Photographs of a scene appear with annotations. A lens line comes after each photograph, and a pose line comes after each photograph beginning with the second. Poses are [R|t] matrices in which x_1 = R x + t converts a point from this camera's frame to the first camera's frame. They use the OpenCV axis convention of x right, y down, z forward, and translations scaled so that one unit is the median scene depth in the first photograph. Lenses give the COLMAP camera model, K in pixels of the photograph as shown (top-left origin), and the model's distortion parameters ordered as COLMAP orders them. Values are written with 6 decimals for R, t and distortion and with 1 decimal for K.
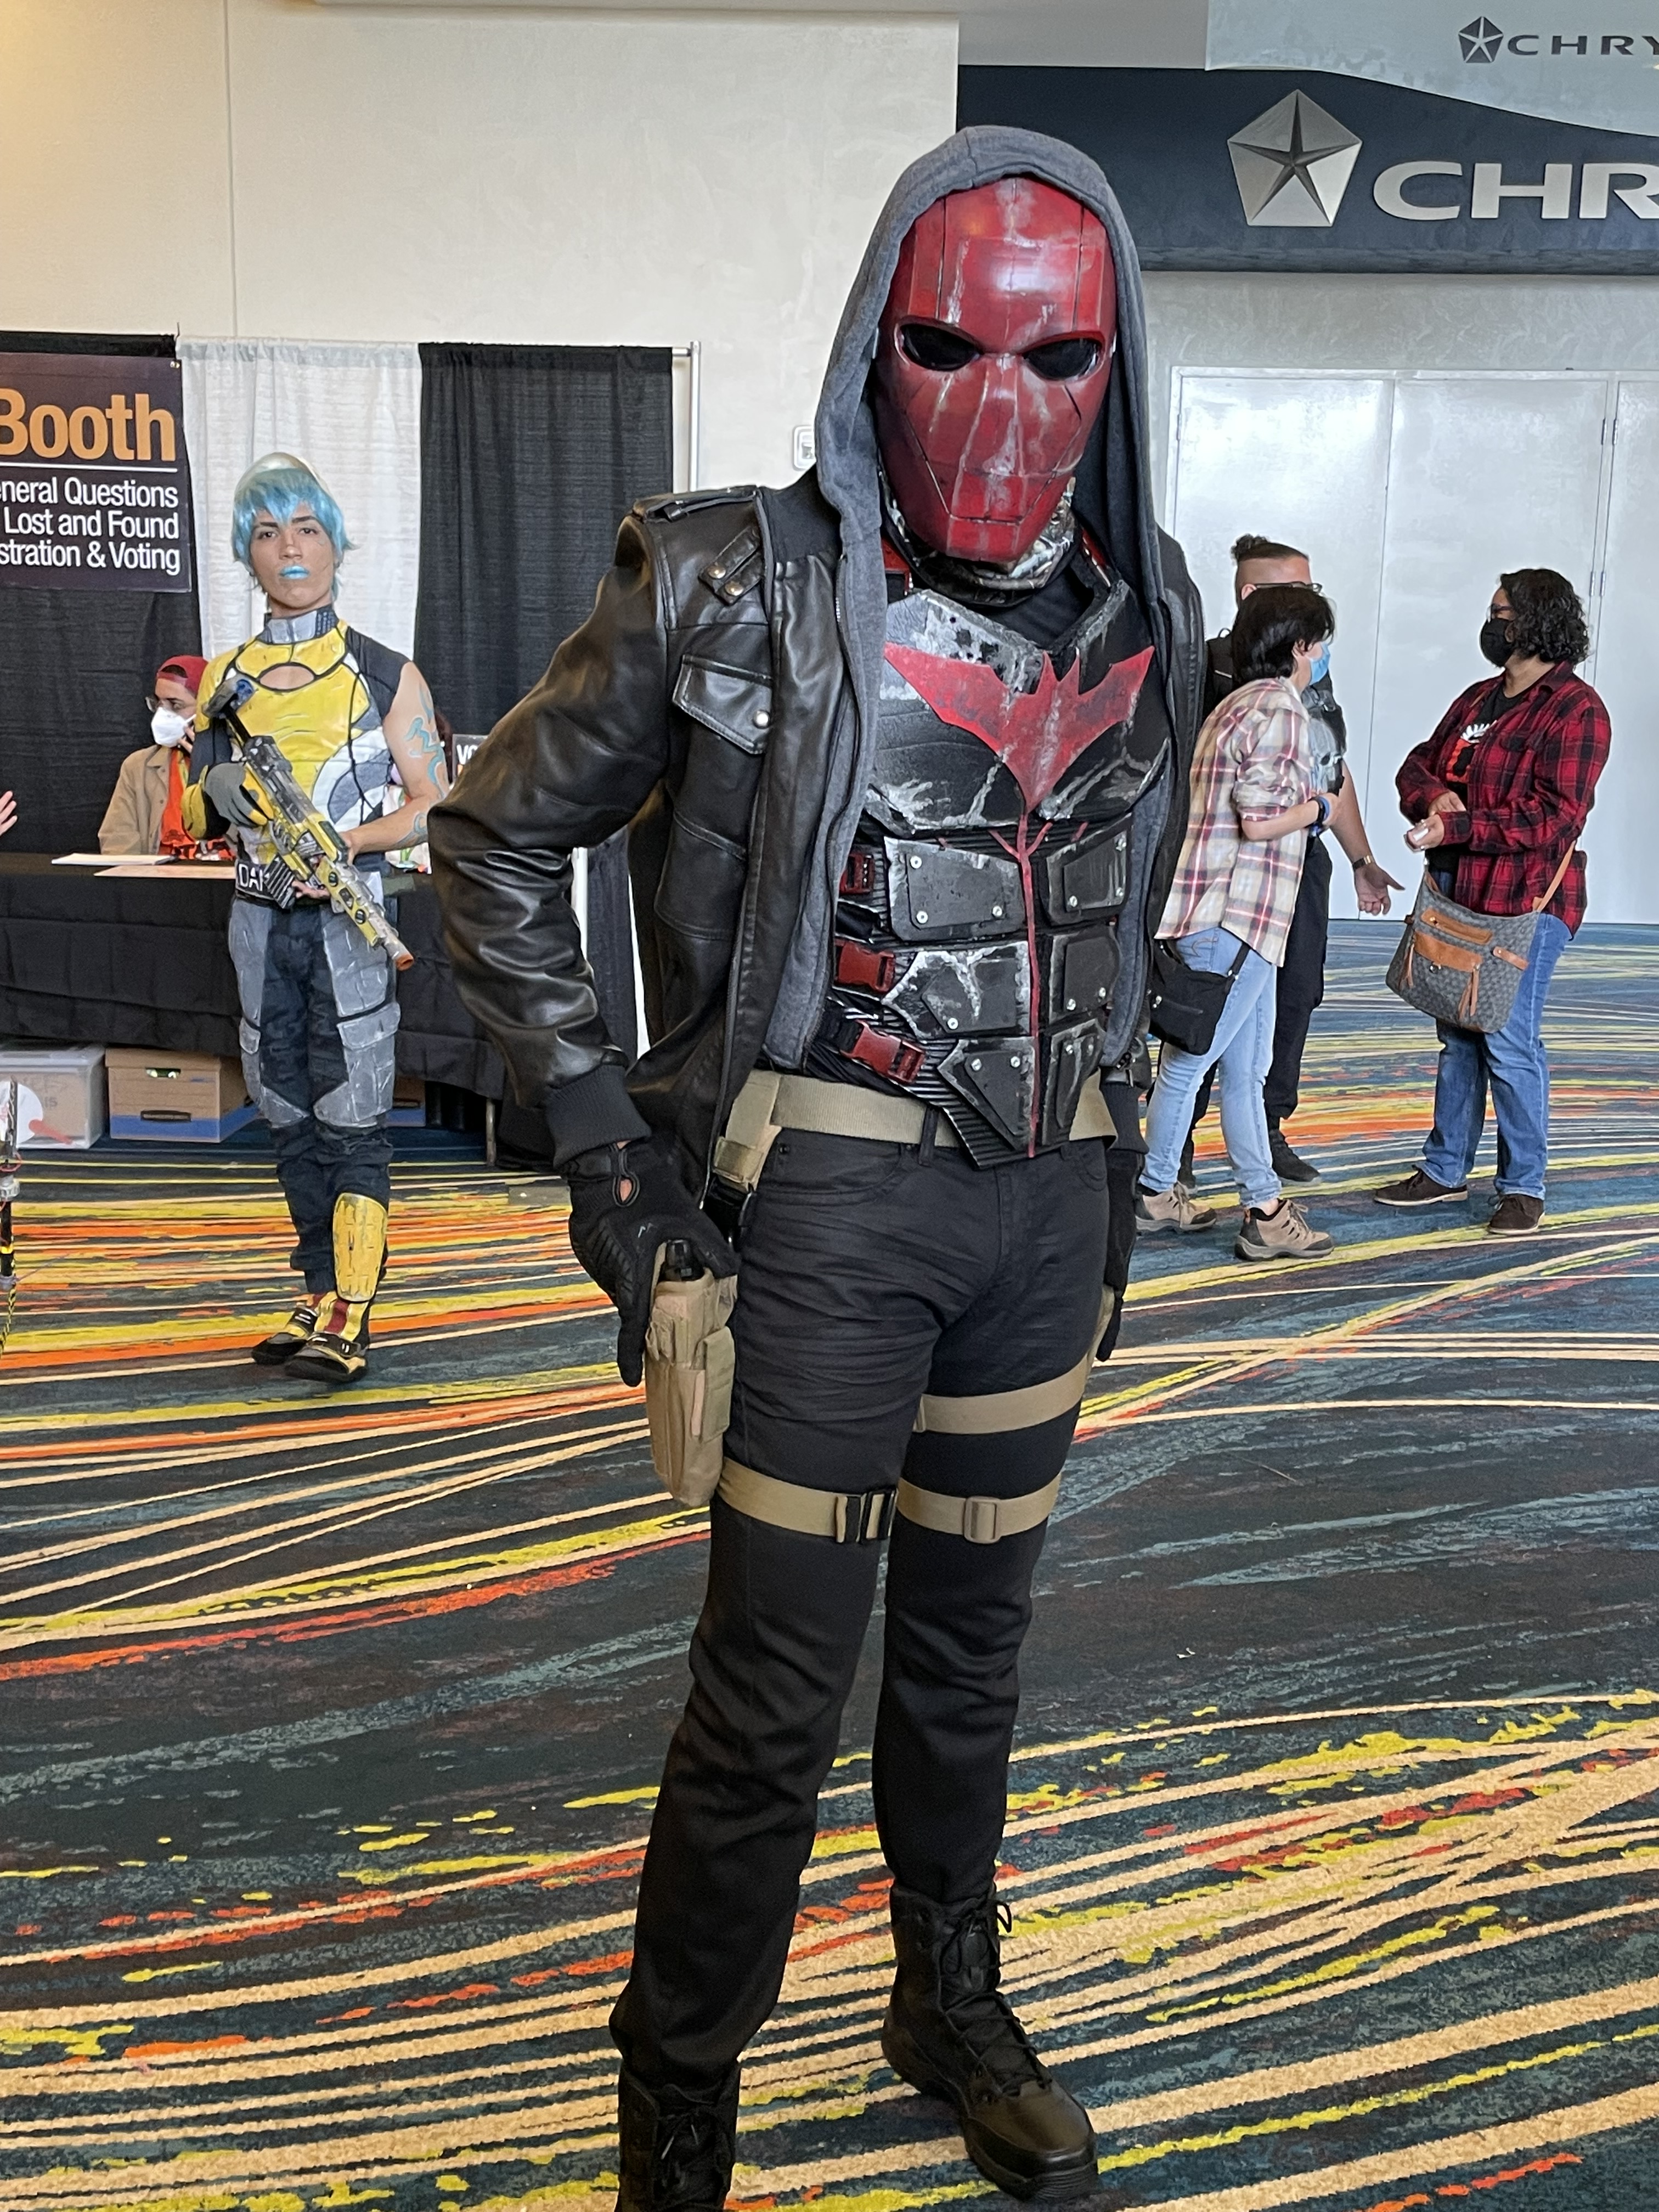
lens RADIAL K [[2480.3, 0, 830.0], [0, 2480.3, 1112.9], [0, 0, 1]] dist [0.082633, 0.000000]
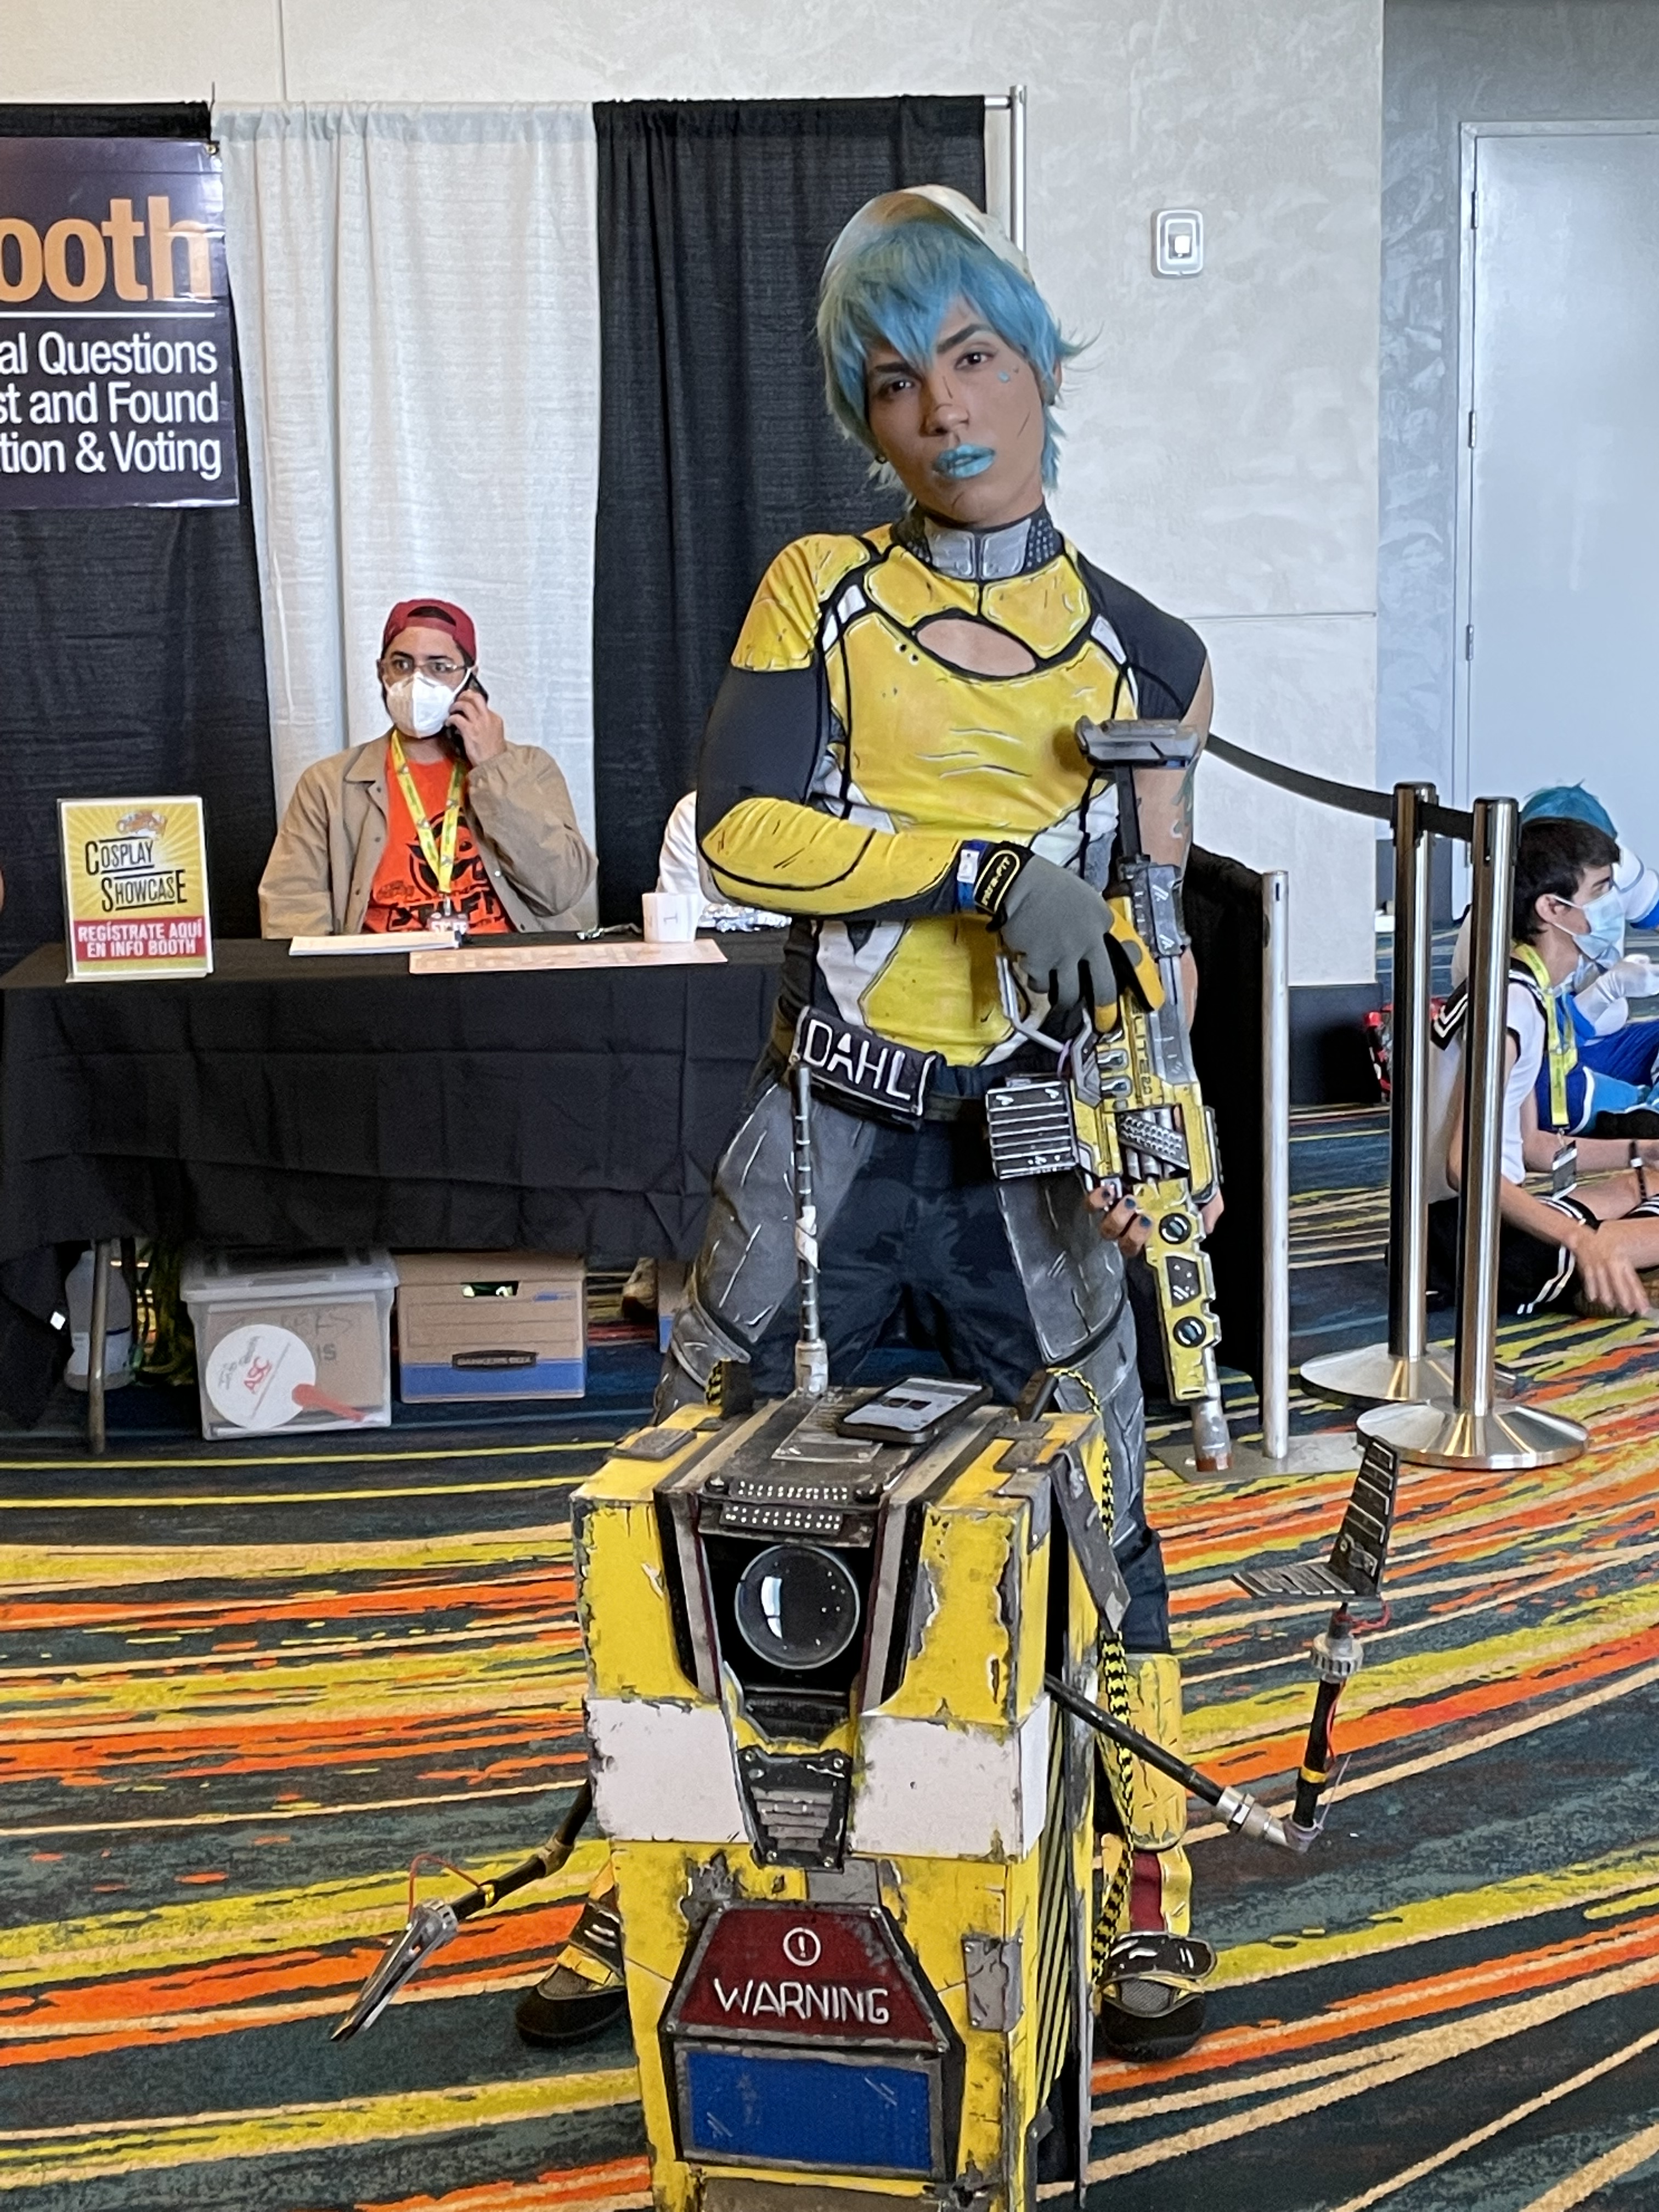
lens RADIAL K [[3366.4, 0, 829.4], [0, 3366.4, 1103.3], [0, 0, 1]] dist [0.095465, 0.000000]
pose [[0.992852, -0.058645, 0.103954, -0.207401], [0.061135, 0.997910, -0.020929, -0.030279], [-0.102509, 0.027135, 0.994362, 0.137838]]
